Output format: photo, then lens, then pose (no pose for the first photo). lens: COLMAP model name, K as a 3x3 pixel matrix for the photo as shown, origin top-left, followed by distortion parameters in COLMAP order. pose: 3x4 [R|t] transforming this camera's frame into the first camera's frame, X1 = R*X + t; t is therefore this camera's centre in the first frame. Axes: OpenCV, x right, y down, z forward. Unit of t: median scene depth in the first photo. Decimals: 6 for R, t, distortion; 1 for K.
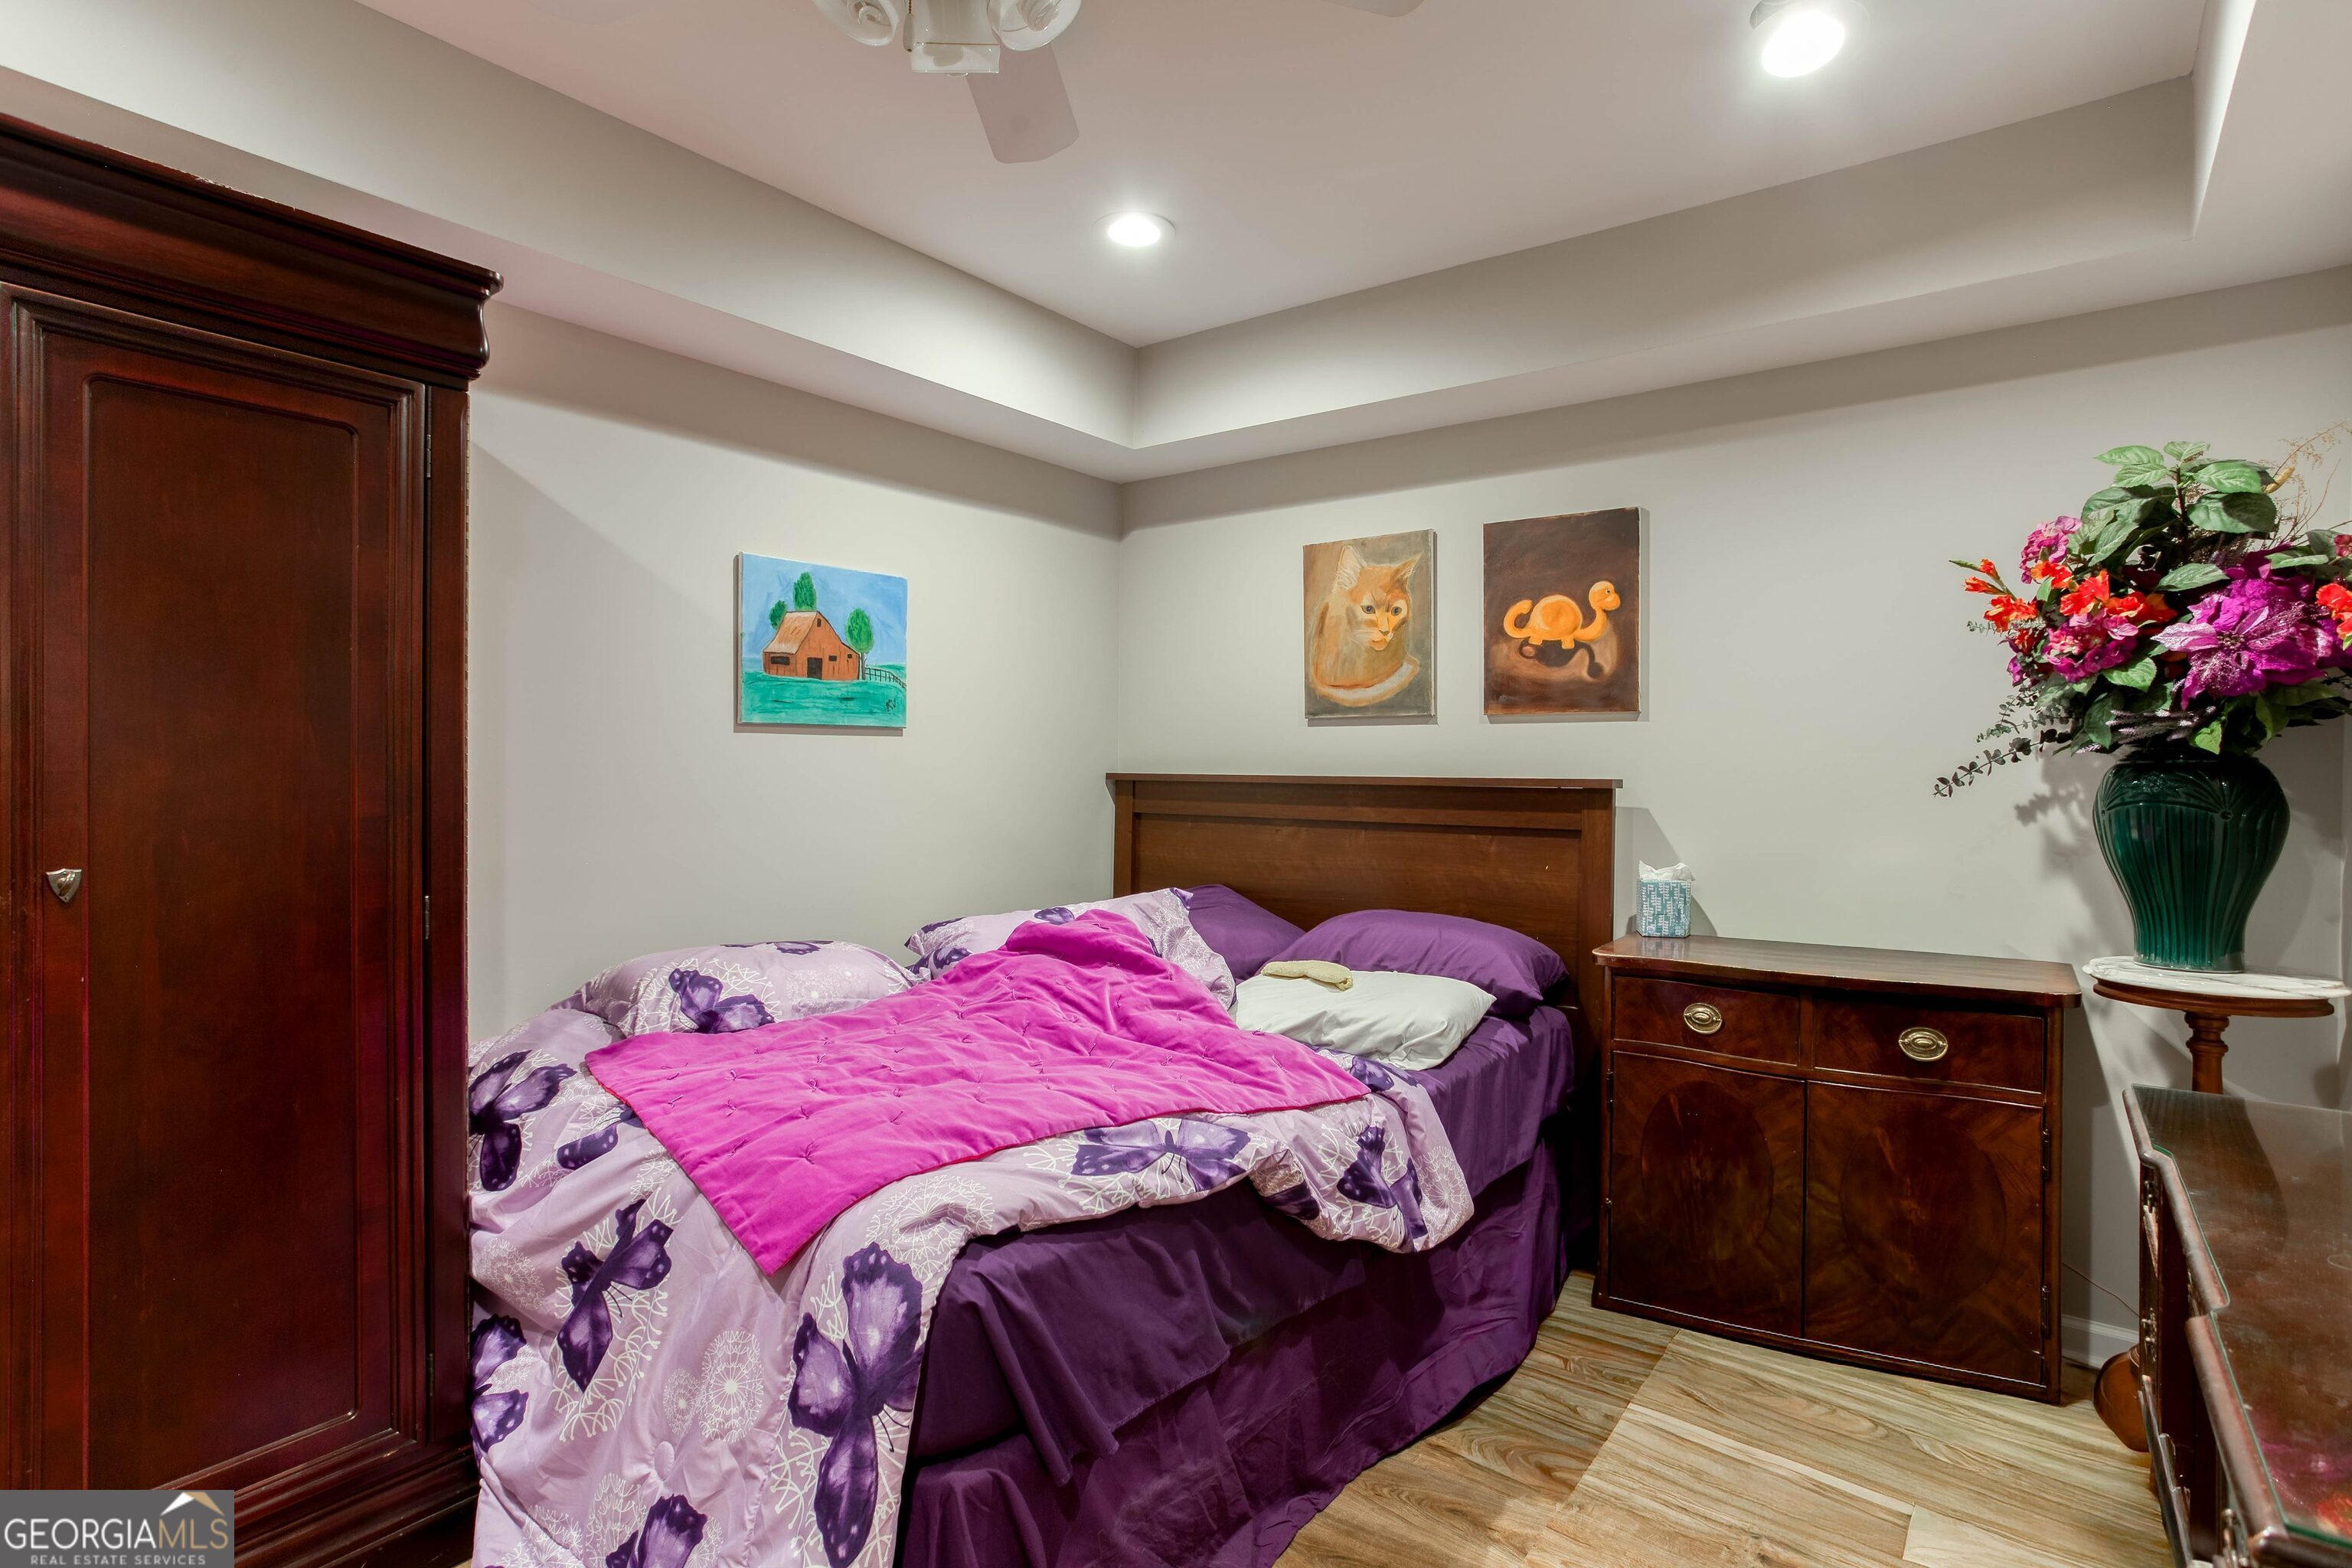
lens RADIAL K [[1155.8, 0, 1183.7], [0, 1155.8, 768.9], [0, 0, 1]] dist [-0.002062, -0.000154]
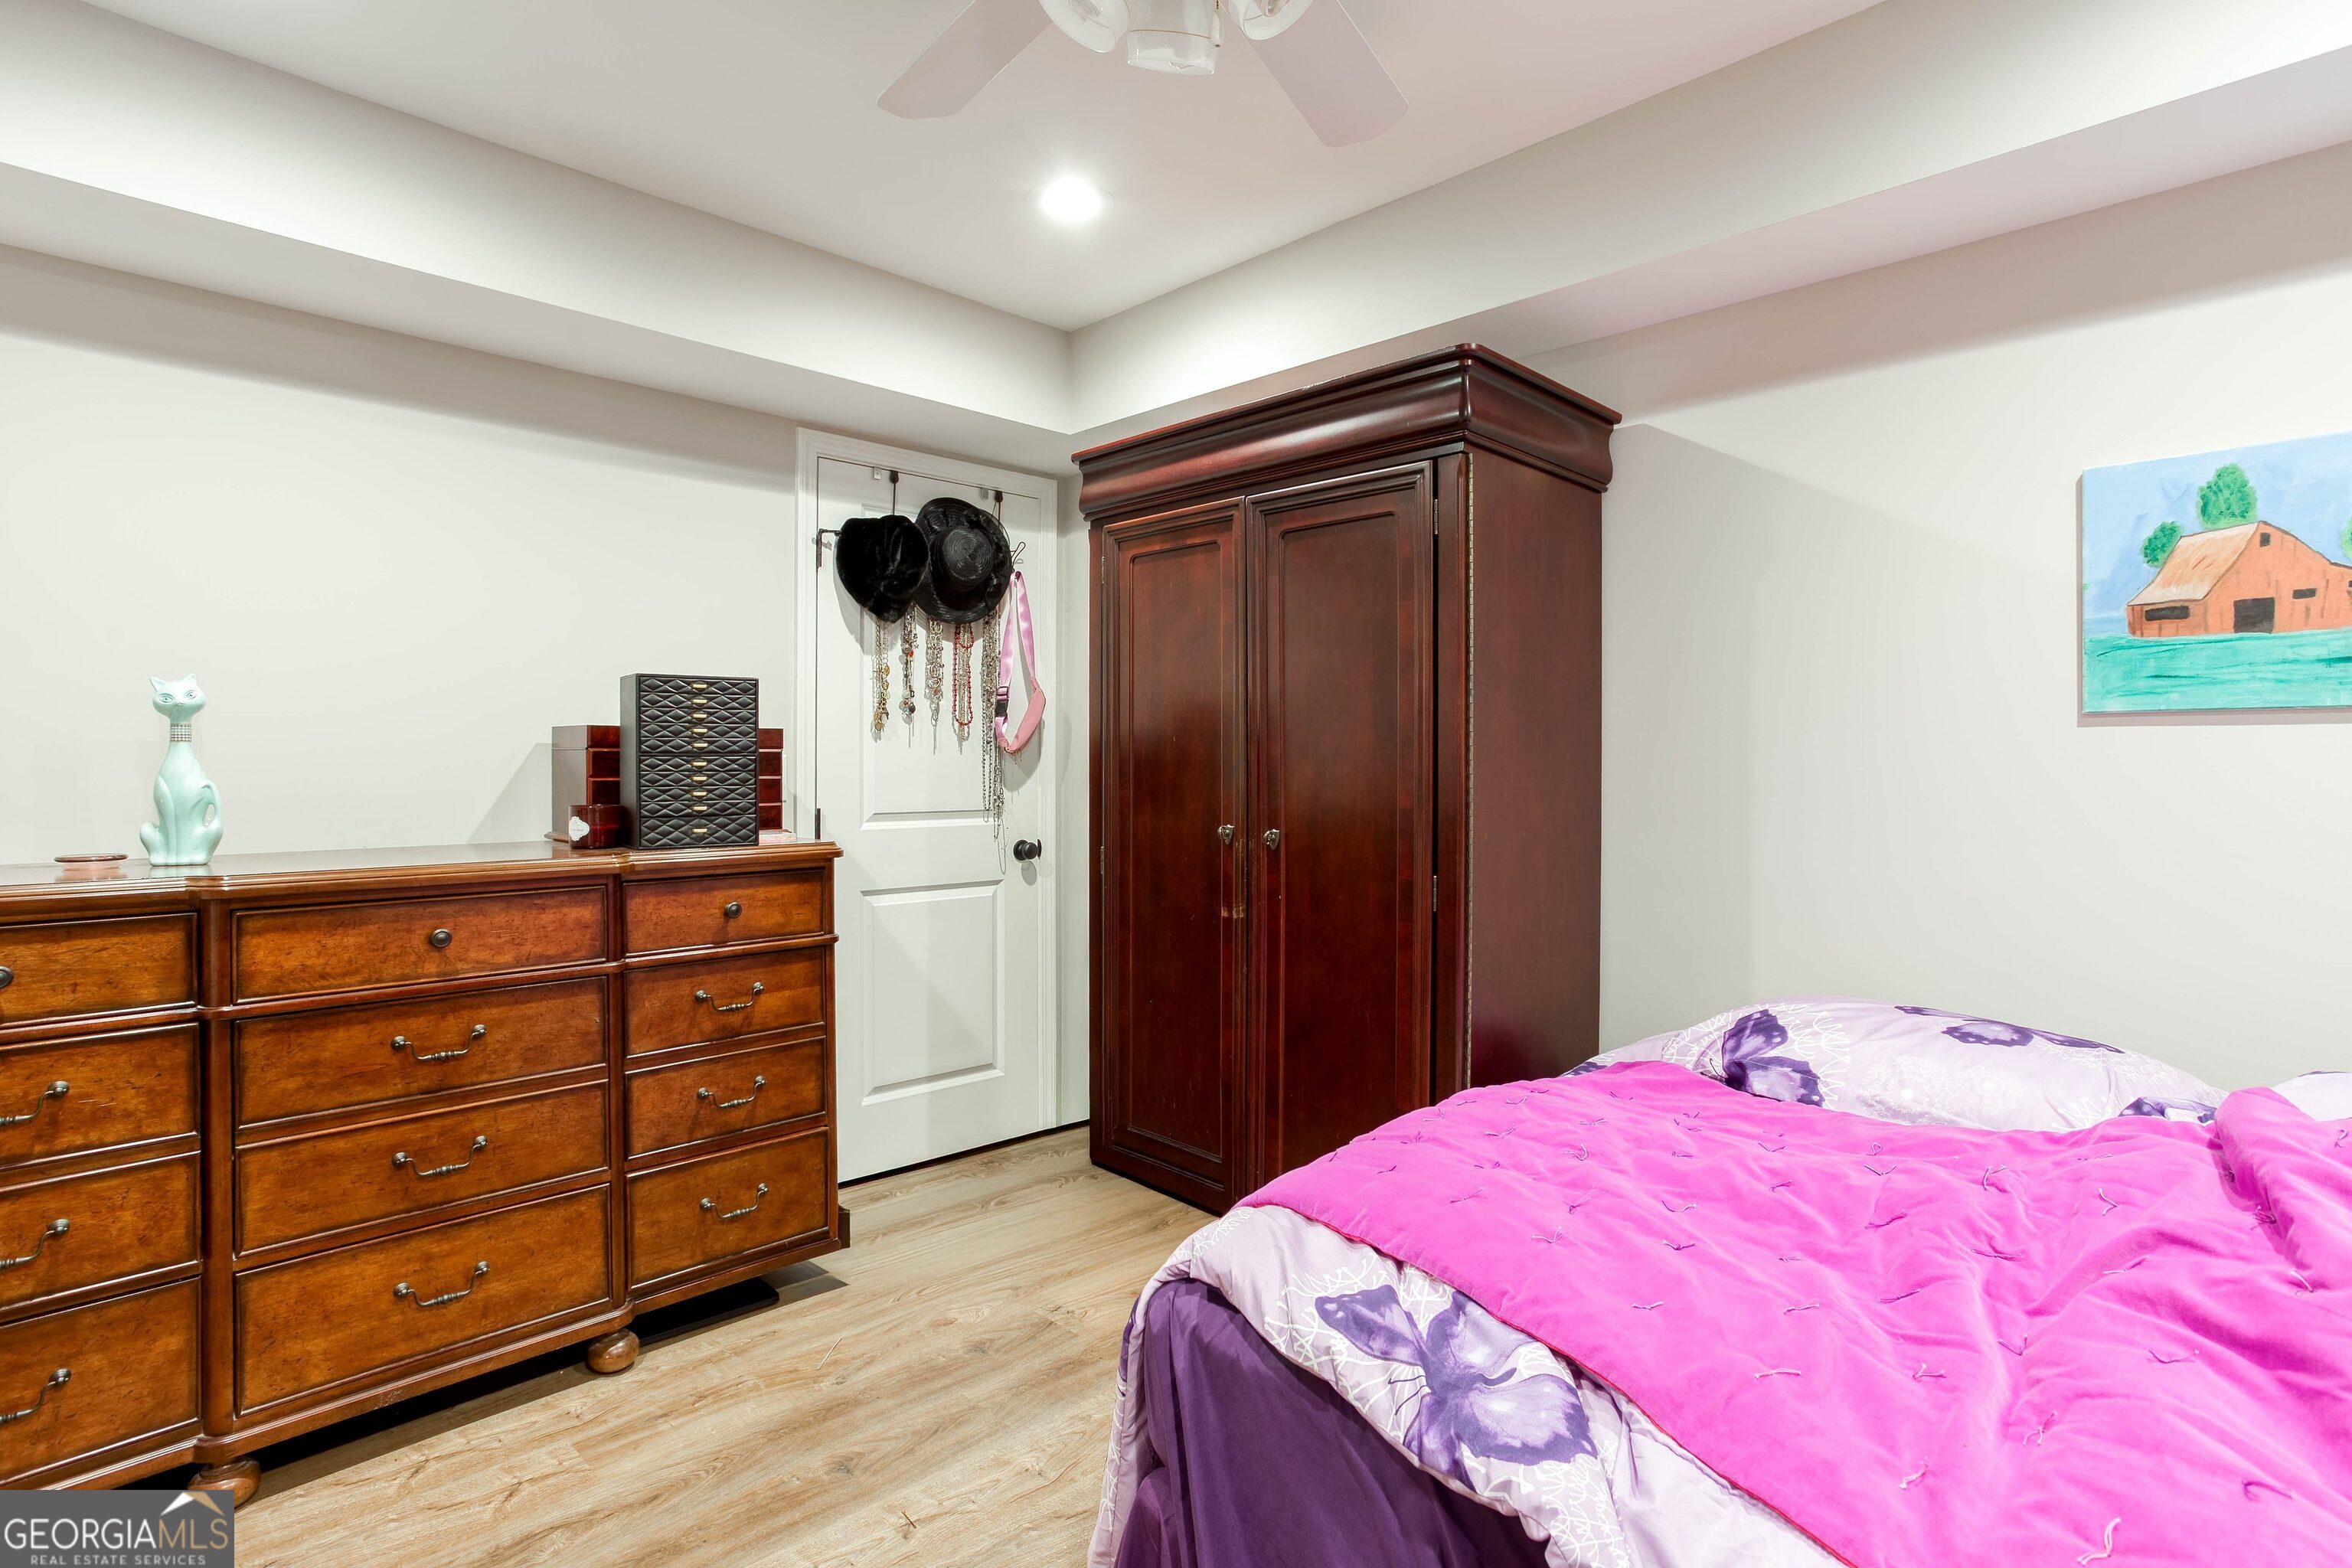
lens RADIAL K [[1155.8, 0, 1183.7], [0, 1155.8, 768.9], [0, 0, 1]] dist [-0.002062, -0.000154]
pose [[-0.114442, 0.005976, -0.993412, 0.369257], [-0.006793, 0.999954, 0.006798, -0.006701], [0.993407, 0.007526, -0.114396, 0.531731]]
